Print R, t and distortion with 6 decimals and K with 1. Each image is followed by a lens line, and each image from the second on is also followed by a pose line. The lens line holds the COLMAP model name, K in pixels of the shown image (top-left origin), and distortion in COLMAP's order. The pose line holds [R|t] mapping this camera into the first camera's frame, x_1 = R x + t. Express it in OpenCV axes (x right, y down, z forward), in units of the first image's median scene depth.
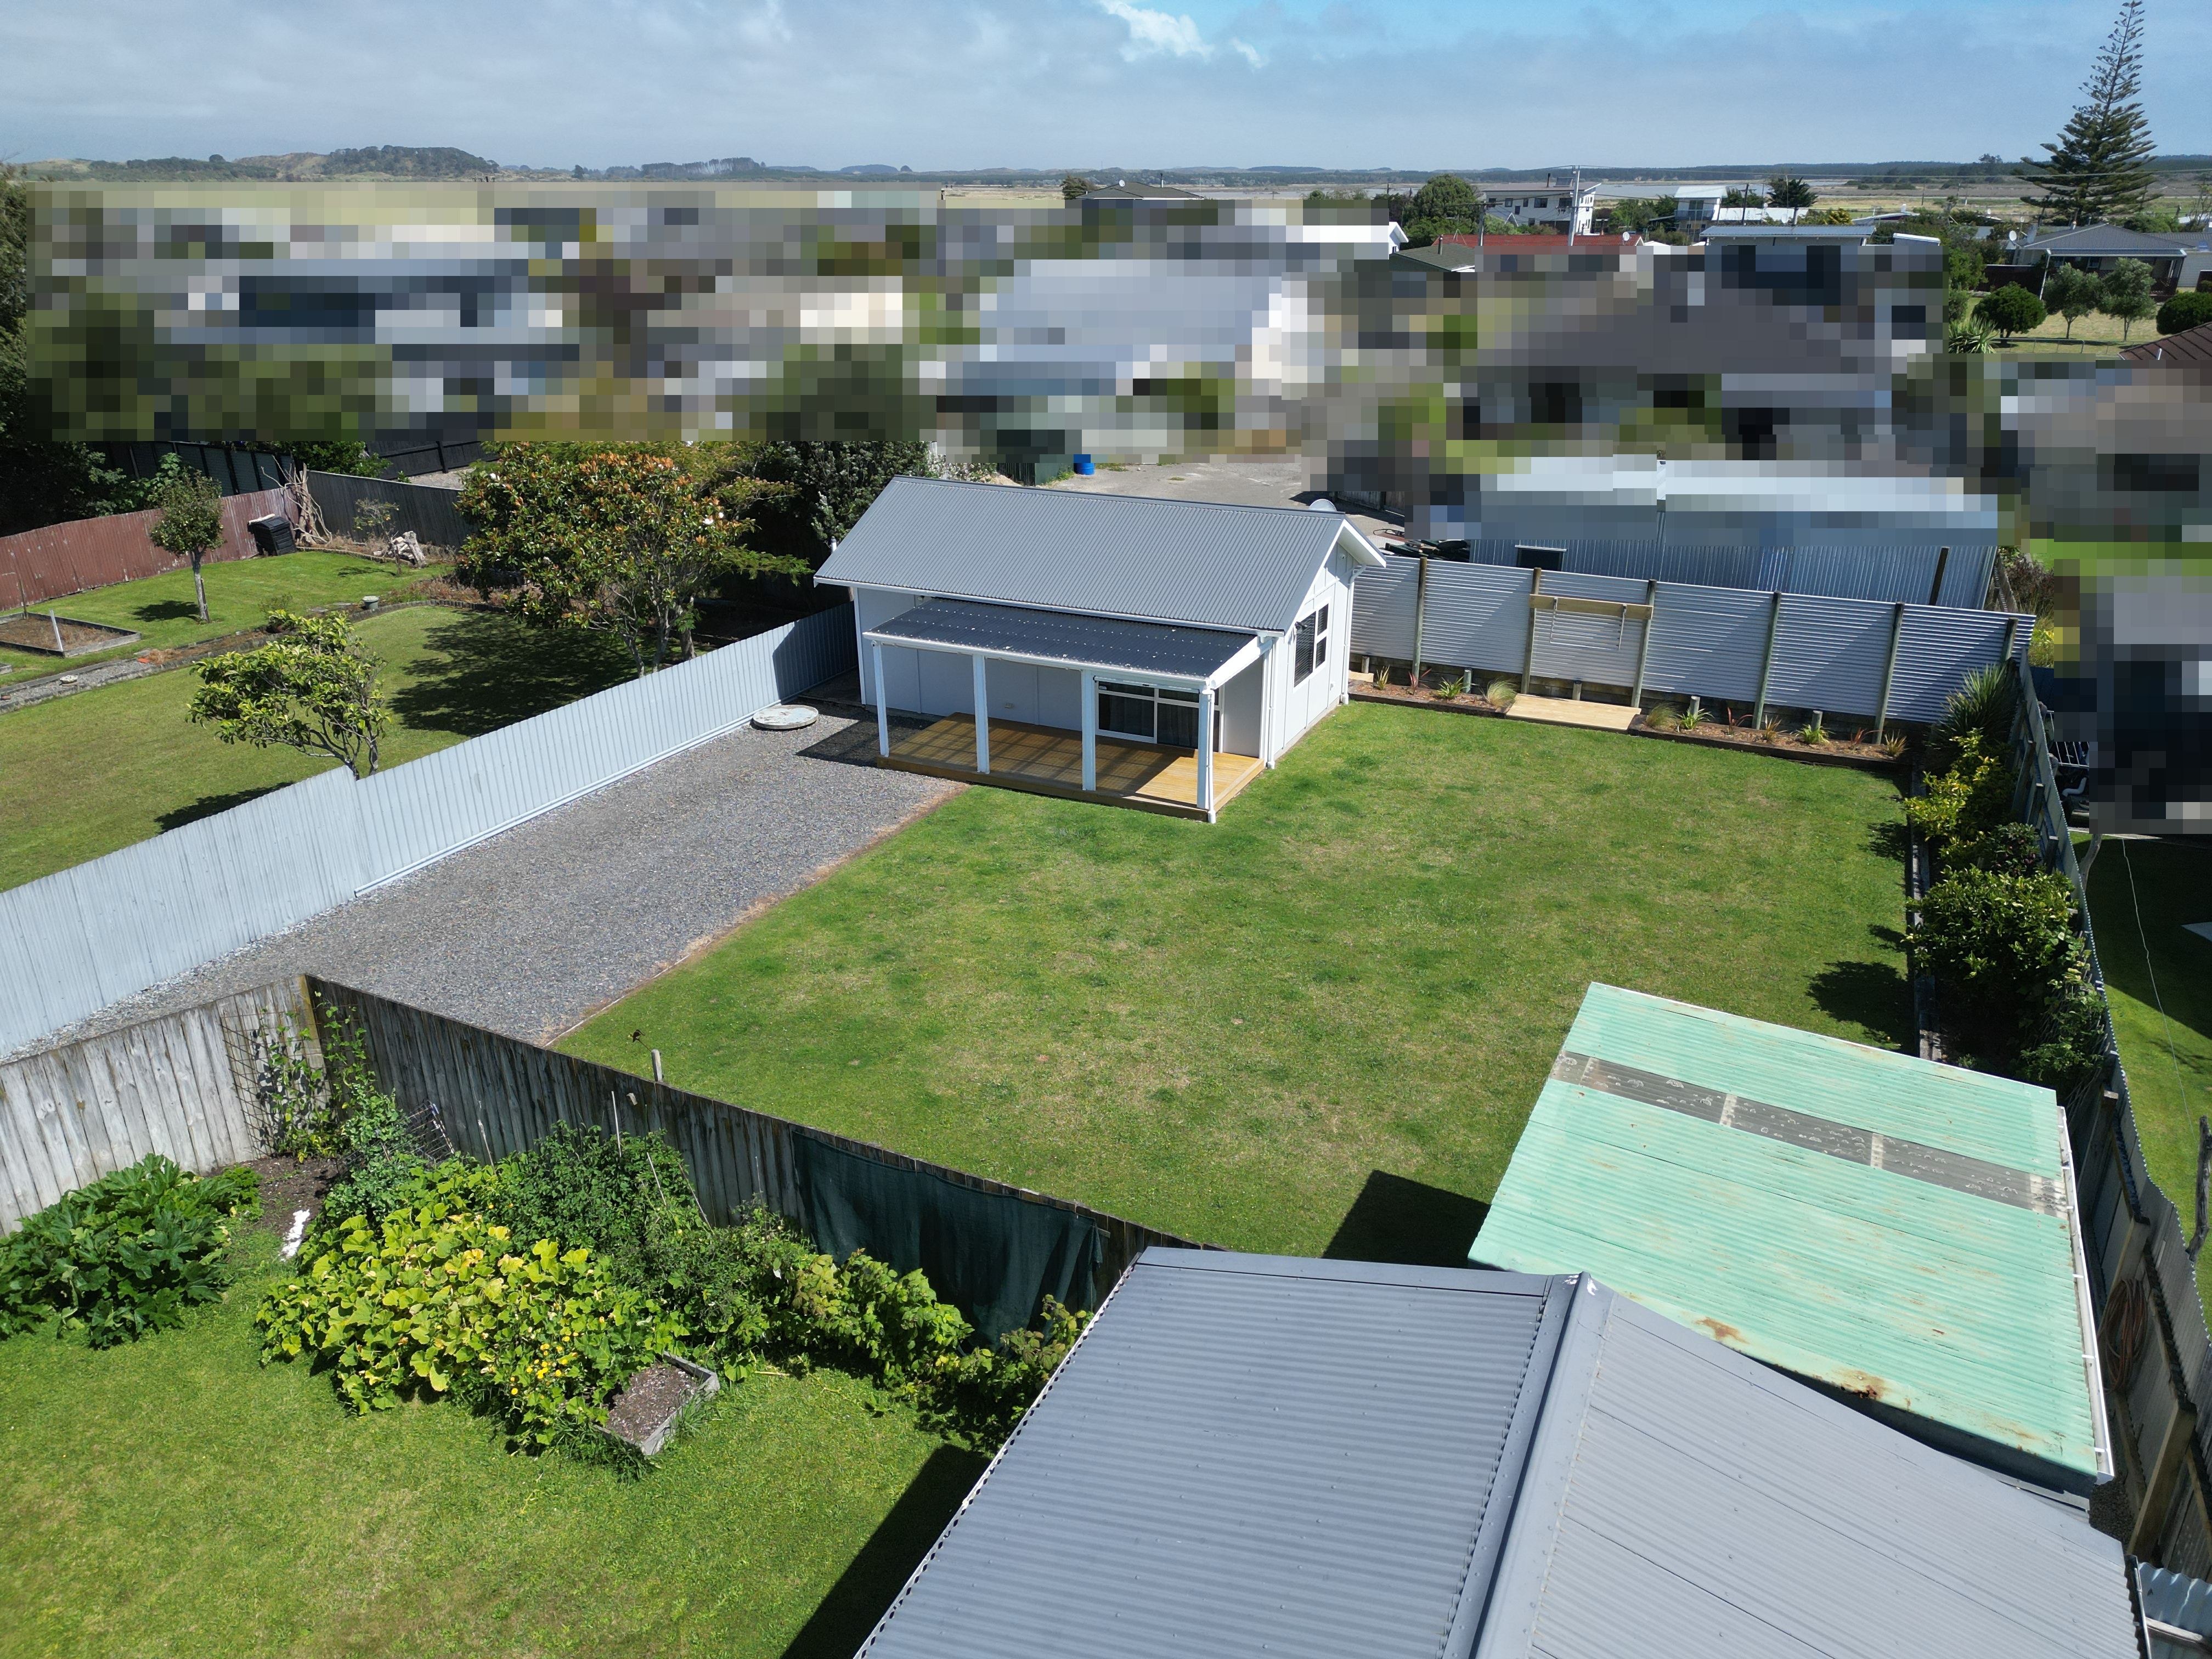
lens RADIAL K [[1535.8, 0, 1106.0], [0, 1535.8, 829.5], [0, 0, 1]] dist [0.082039, -0.059425]
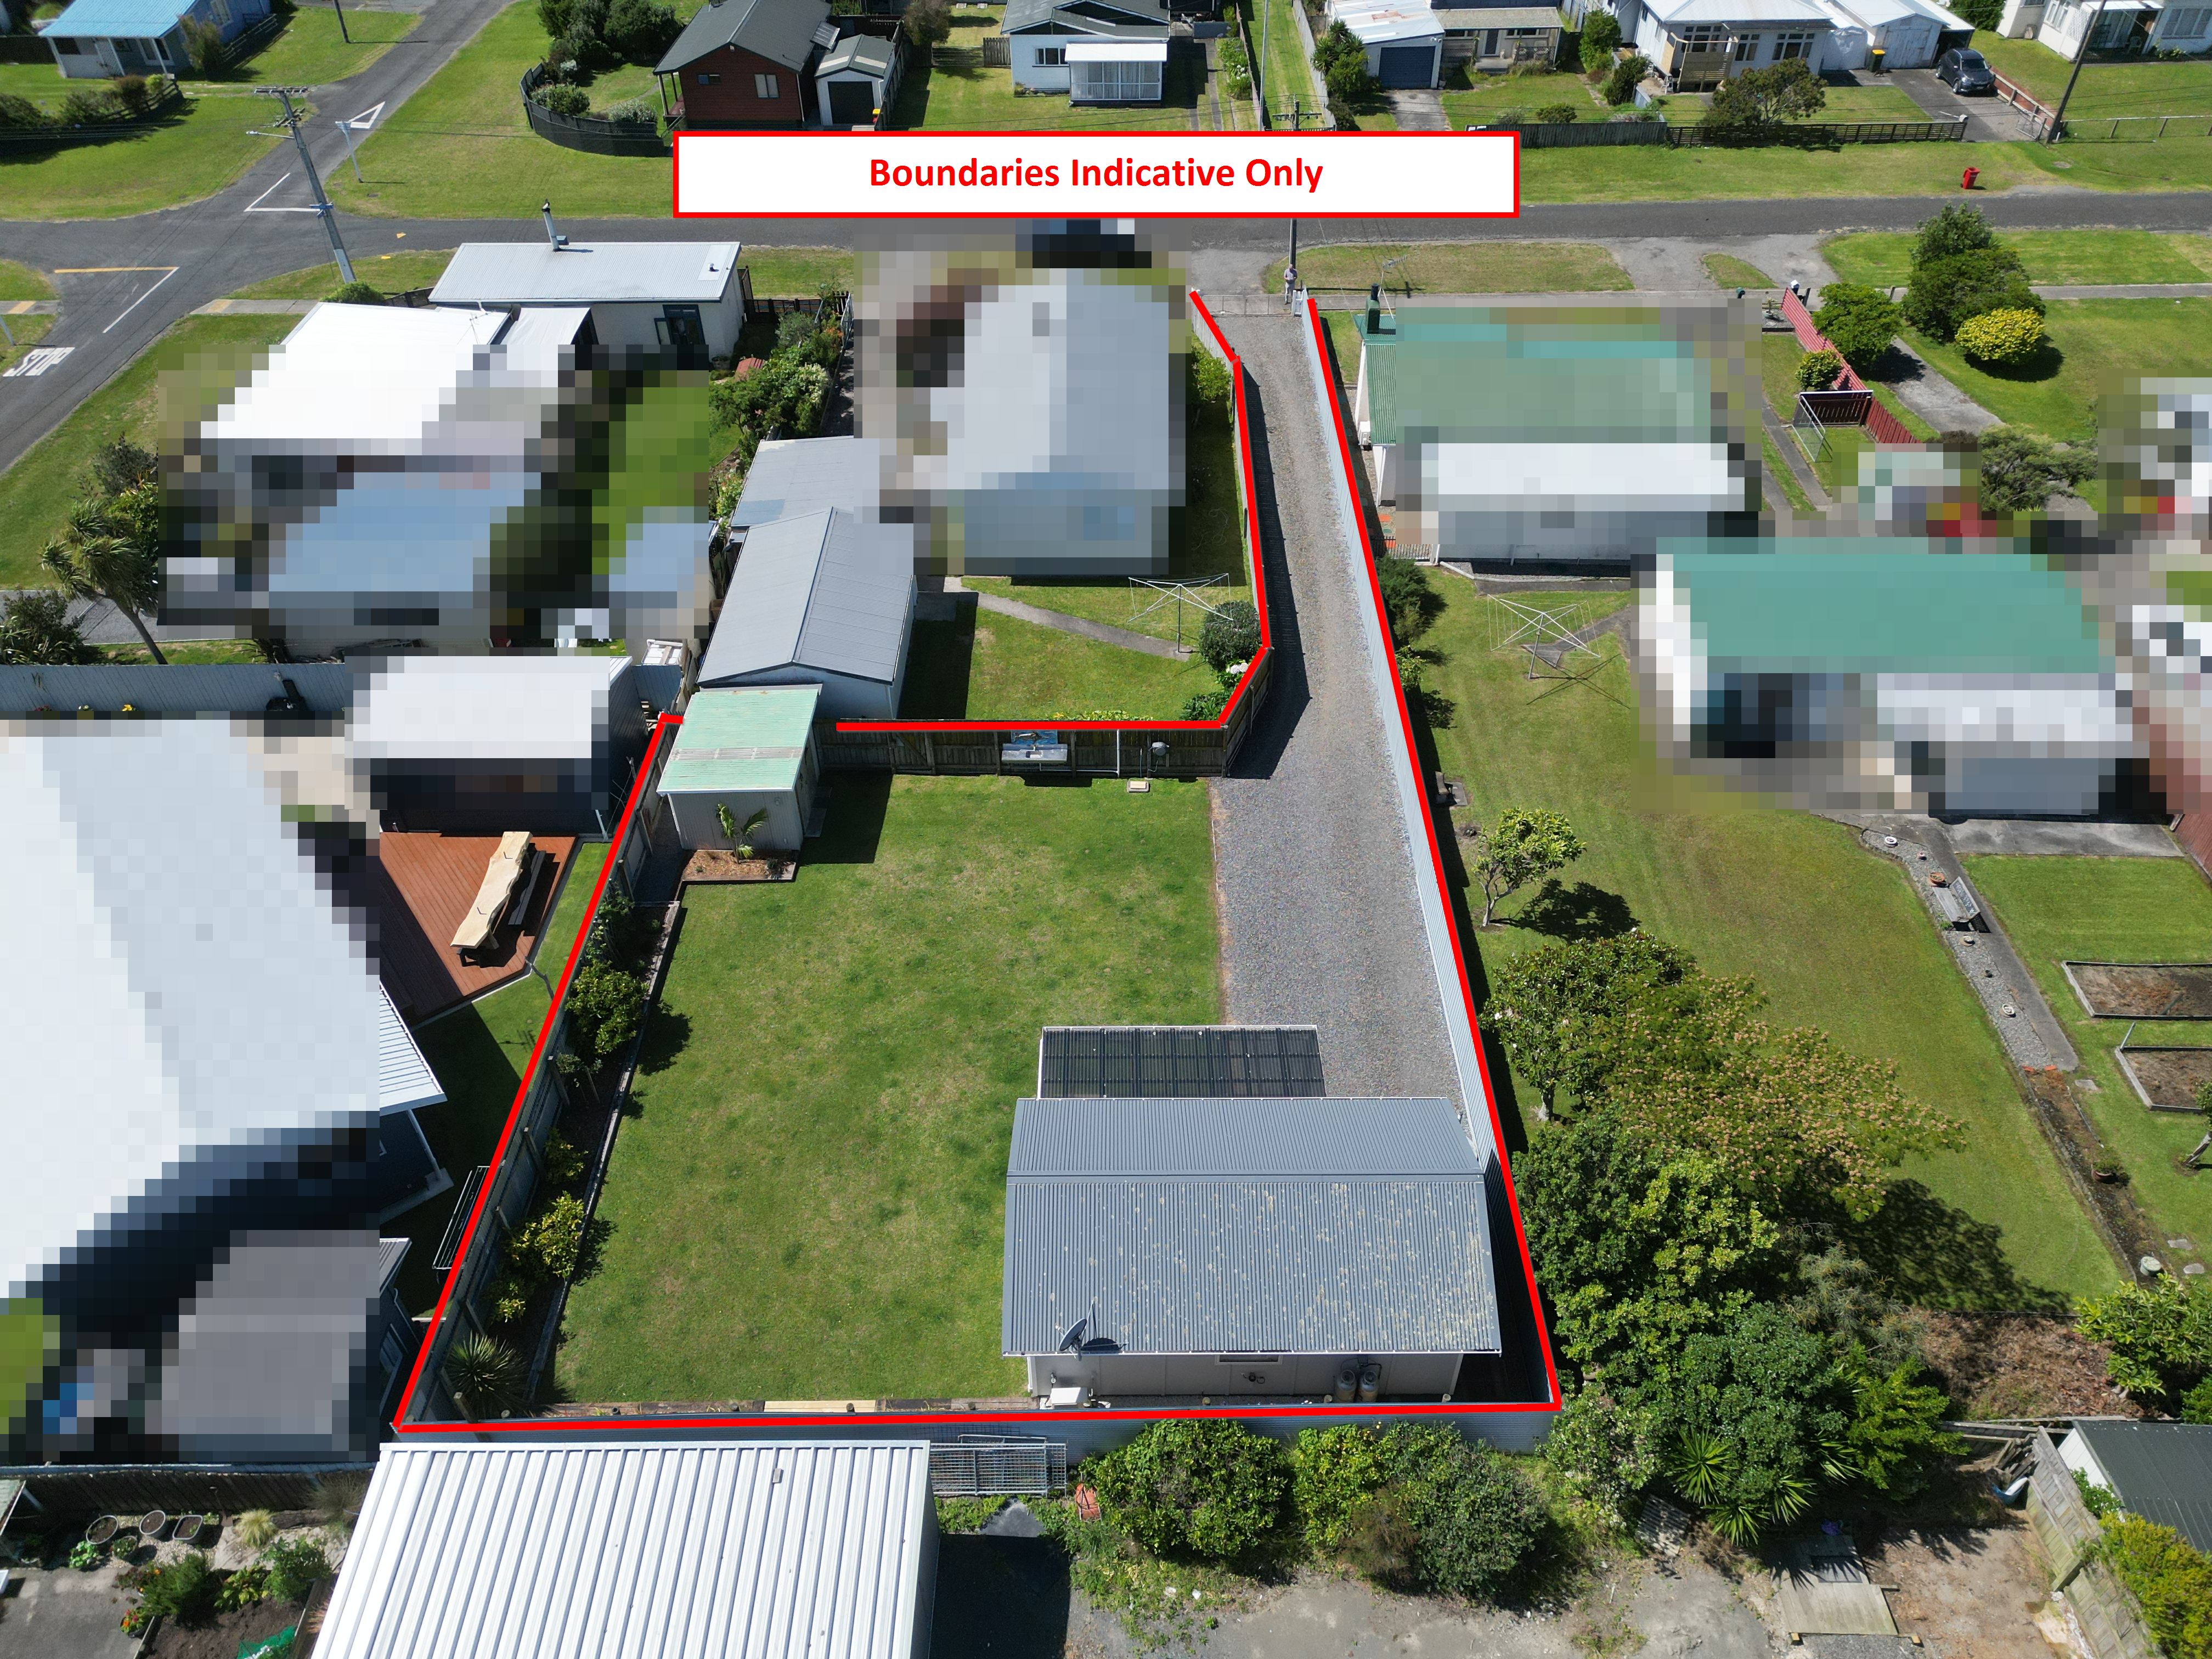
lens RADIAL K [[1543.4, 0, 1103.0], [0, 1543.4, 814.2], [0, 0, 1]] dist [0.095328, -0.105677]
pose [[-0.906224, 0.283655, -0.313525, 0.379032], [-0.149731, 0.478175, 0.865407, -1.343527], [0.395397, 0.831197, -0.390861, 1.283378]]
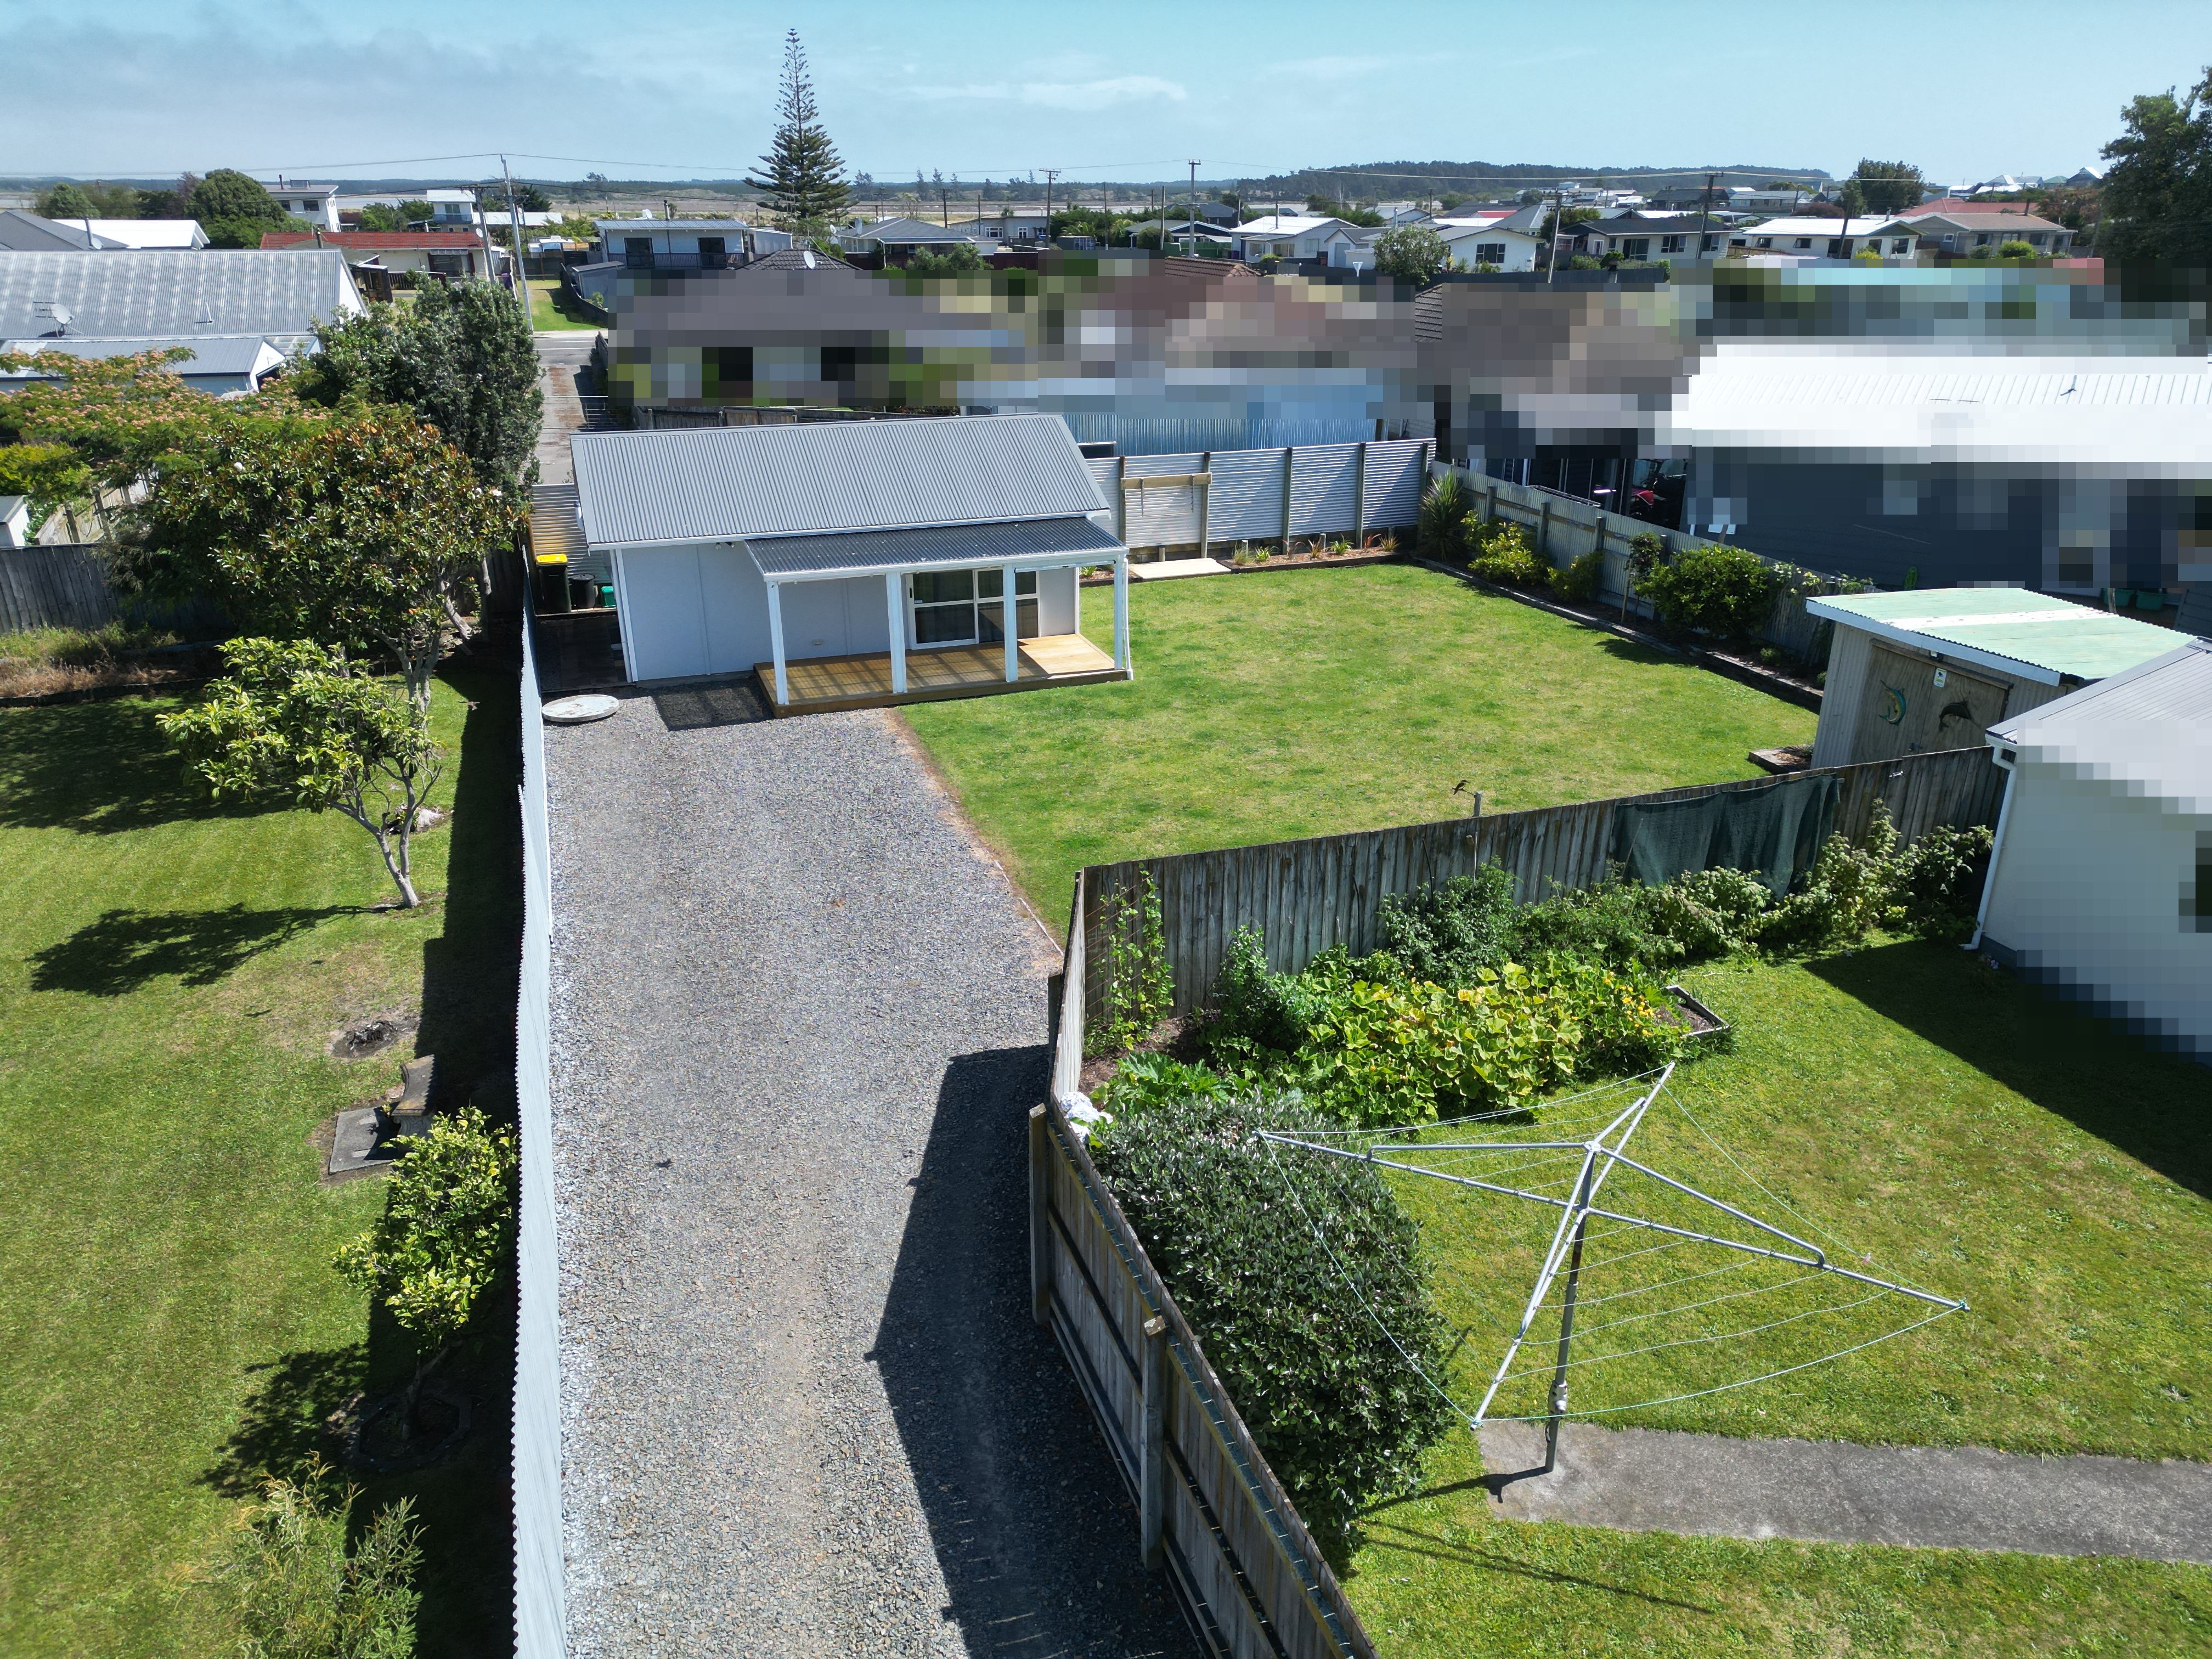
lens RADIAL K [[1543.4, 0, 1103.0], [0, 1543.4, 814.2], [0, 0, 1]] dist [0.095328, -0.105677]
pose [[0.712831, -0.260720, 0.651074, -0.665359], [0.272185, 0.958413, 0.085789, -0.011406], [-0.646365, 0.116060, 0.754150, 0.152867]]
